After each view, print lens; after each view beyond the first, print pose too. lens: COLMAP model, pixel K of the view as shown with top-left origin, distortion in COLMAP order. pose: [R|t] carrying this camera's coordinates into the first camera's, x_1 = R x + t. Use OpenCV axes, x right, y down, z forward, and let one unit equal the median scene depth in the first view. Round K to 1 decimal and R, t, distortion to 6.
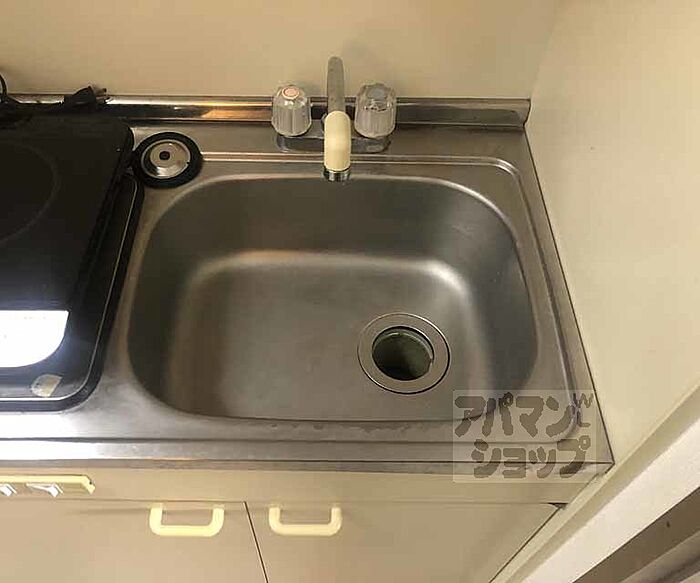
lens RADIAL K [[640.5, 0, 350.3], [0, 640.5, 303.6], [0, 0, 1]] dist [-0.019244, -0.012249]
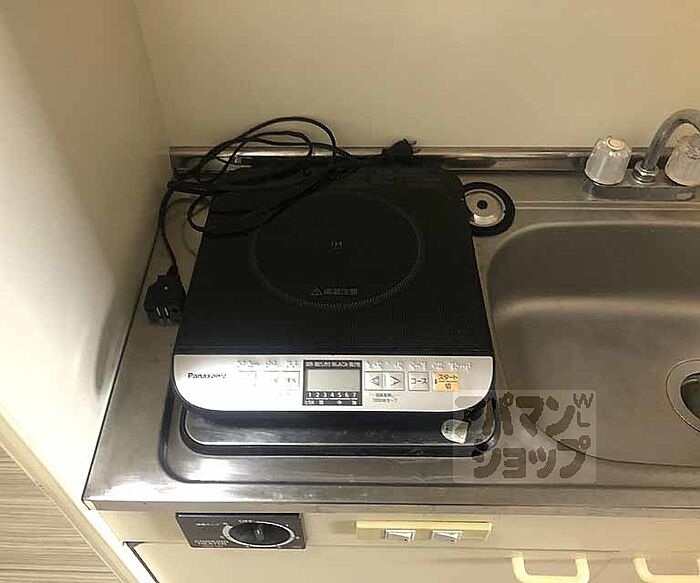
lens RADIAL K [[633.8, 0, 348.9], [0, 633.8, 291.6], [0, 0, 1]] dist [-0.000061, -0.008354]
pose [[0.998666, -0.001482, -0.051622, -0.447033], [-0.003005, 0.996226, -0.086748, -0.001718], [0.051556, 0.086787, 0.994892, -0.019492]]
